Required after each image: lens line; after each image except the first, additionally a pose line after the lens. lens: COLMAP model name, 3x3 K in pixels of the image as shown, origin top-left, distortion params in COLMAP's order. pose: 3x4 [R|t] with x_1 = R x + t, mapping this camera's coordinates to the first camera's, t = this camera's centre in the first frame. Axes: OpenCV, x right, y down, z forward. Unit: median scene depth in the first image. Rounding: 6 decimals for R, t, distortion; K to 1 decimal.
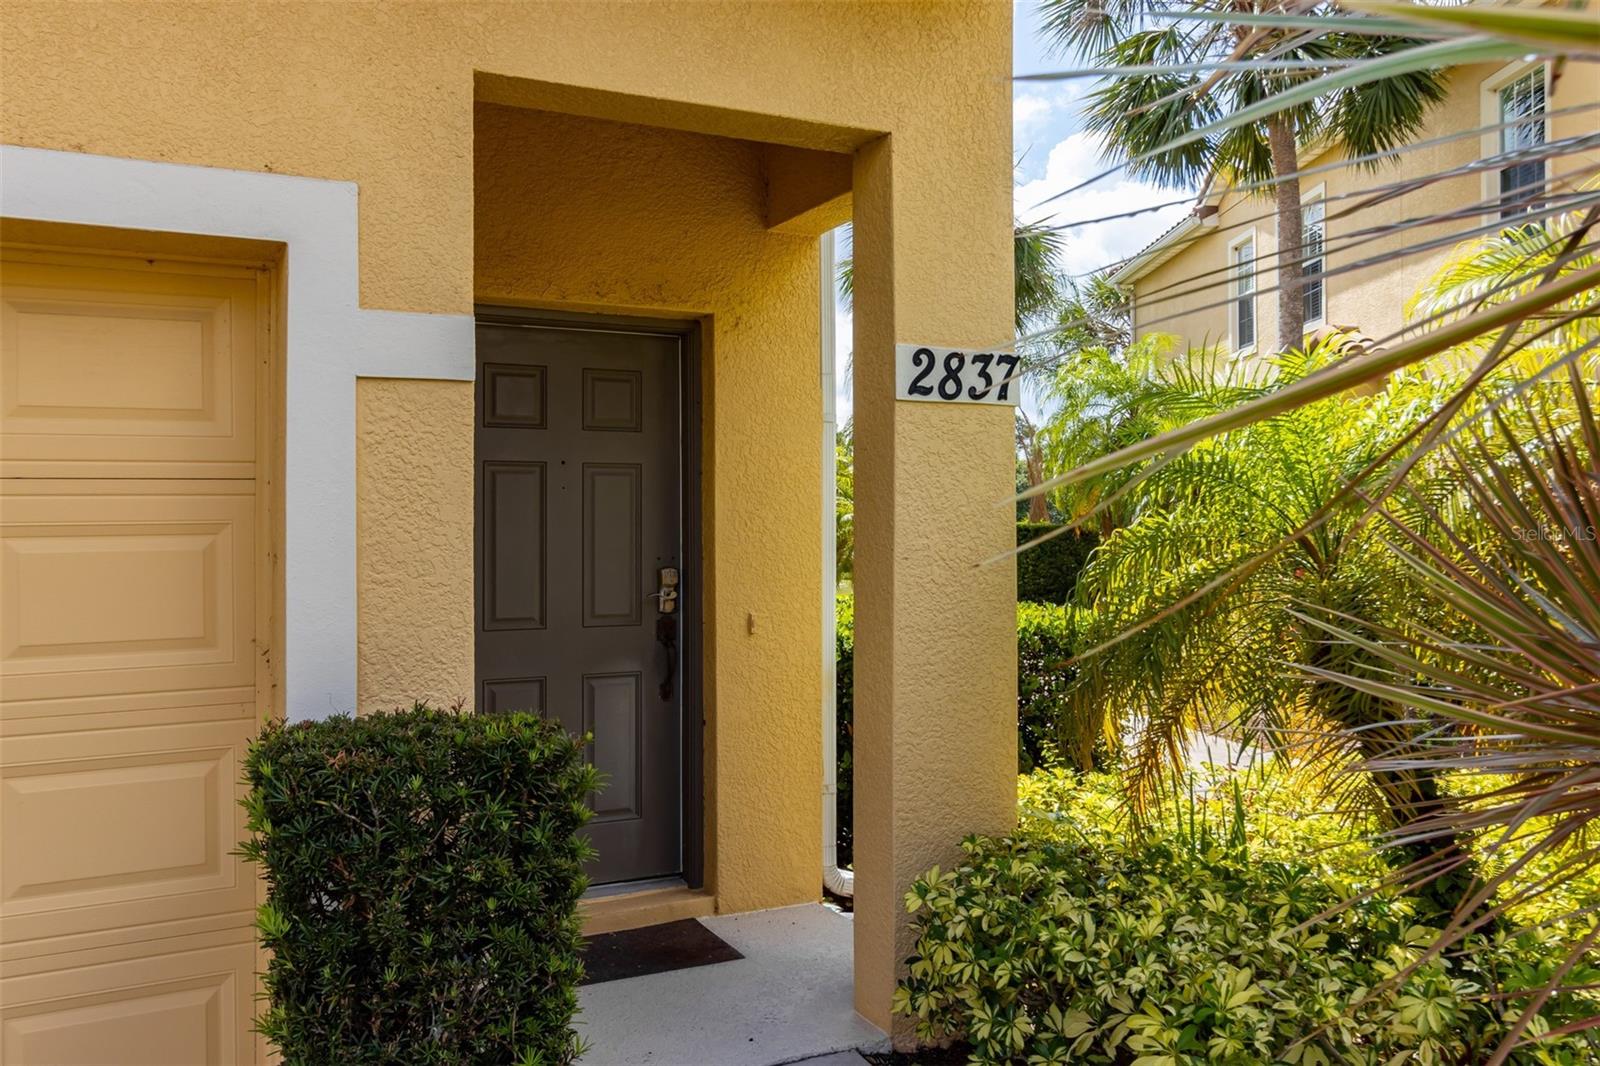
lens RADIAL K [[1330.3, 0, 803.0], [0, 1330.3, 484.7], [0, 0, 1]] dist [-0.002894, 0.000579]
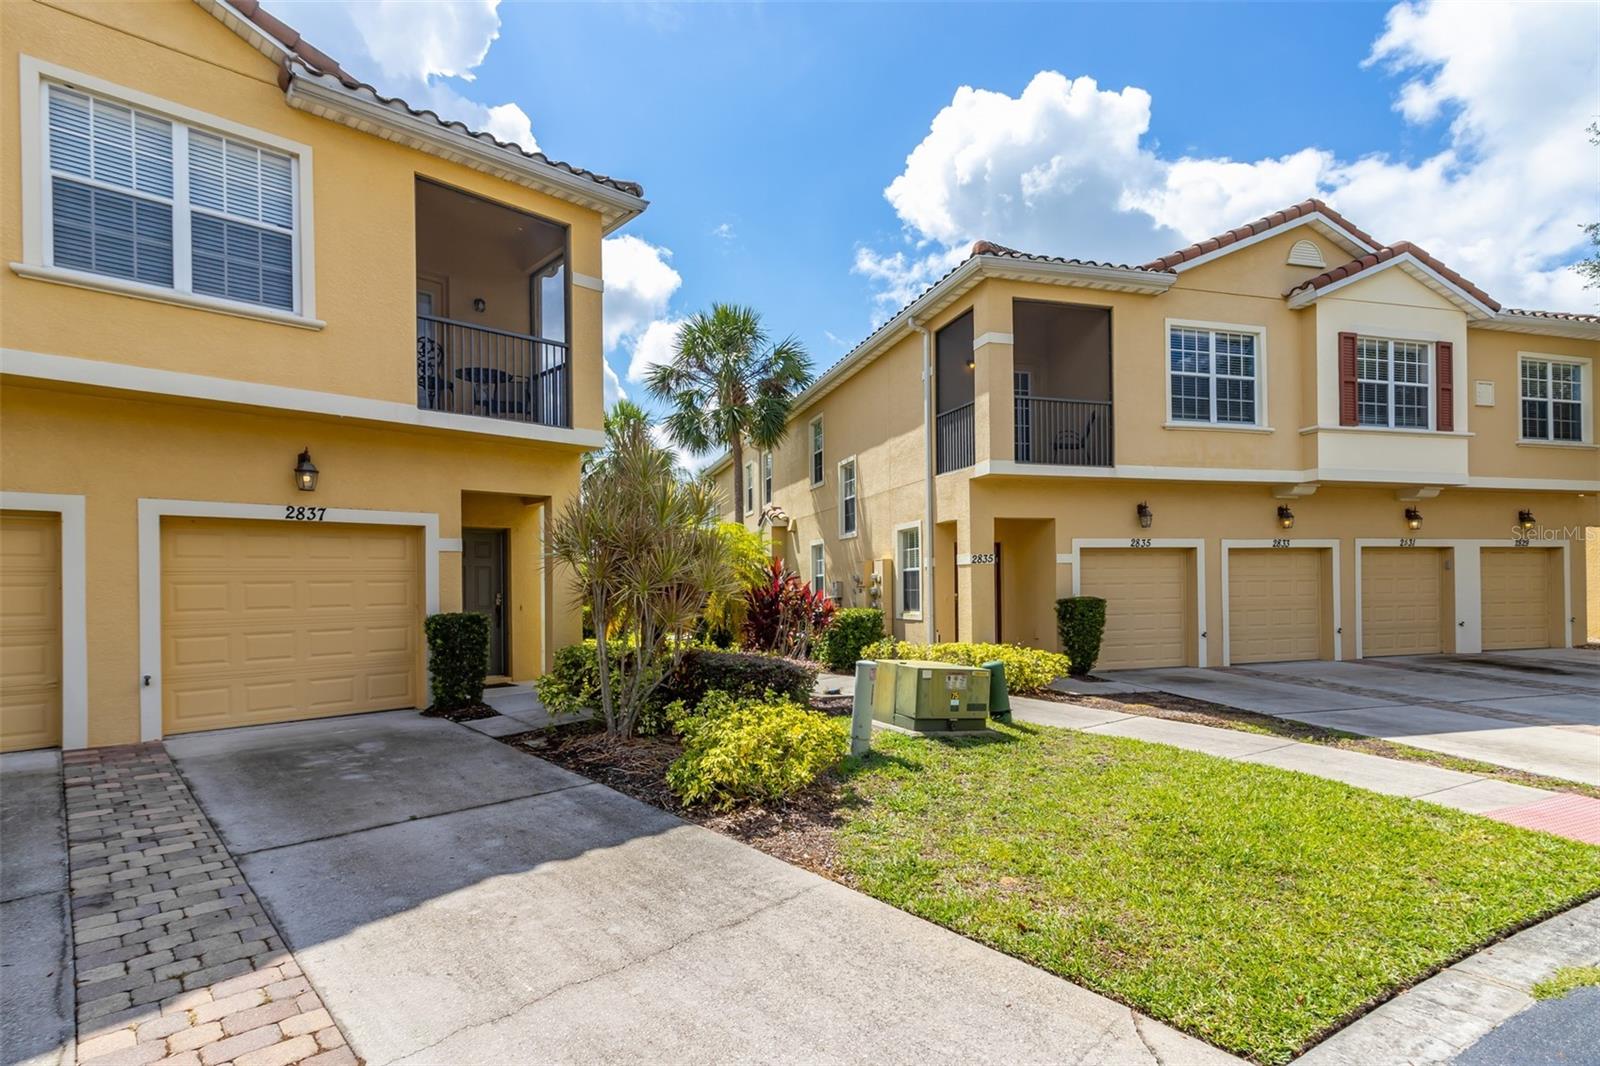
lens RADIAL K [[759.7, 0, 777.1], [0, 759.7, 571.3], [0, 0, 1]] dist [-0.000242, 0.001082]
pose [[0.962205, -0.003979, 0.272299, 0.113843], [0.003520, 0.999991, 0.002172, -0.004987], [-0.272305, -0.001132, 0.962210, -2.009301]]
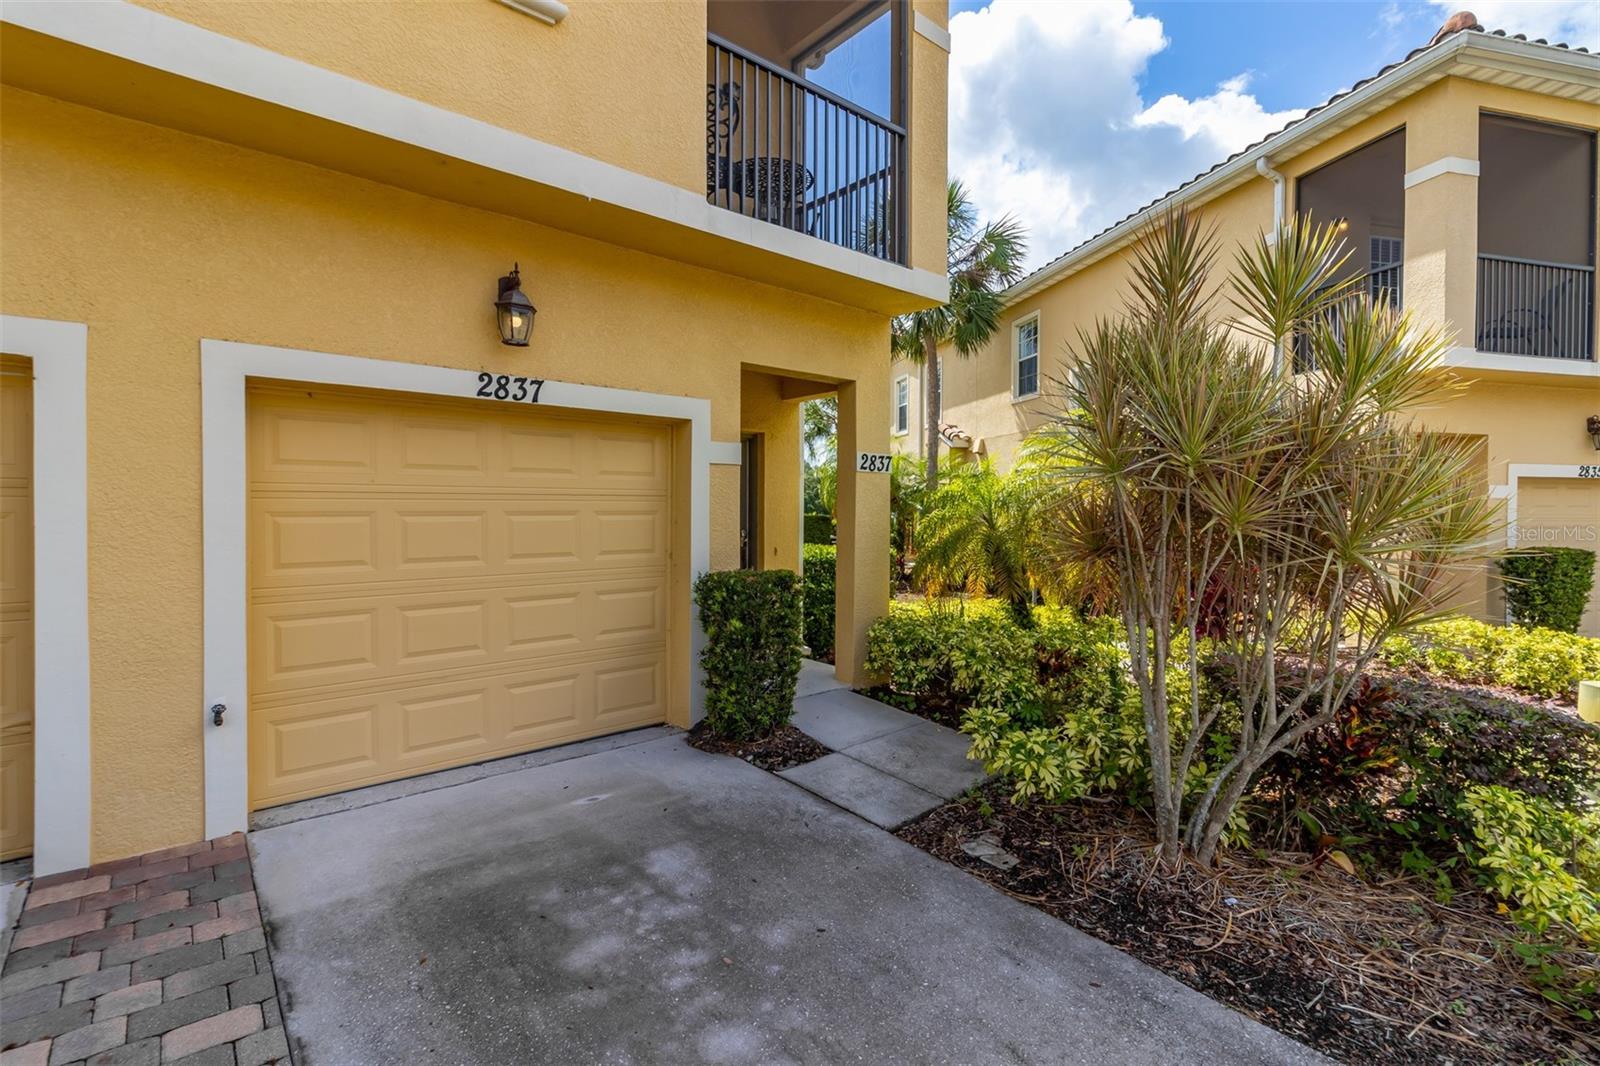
lens RADIAL K [[737.4, 0, 825.6], [0, 737.4, 506.7], [0, 0, 1]] dist [-0.000678, 0.001473]
pose [[0.969859, 0.009583, 0.243477, -0.448683], [-0.013988, 0.999768, 0.016368, -0.012045], [-0.243264, -0.019280, 0.969769, -0.653601]]
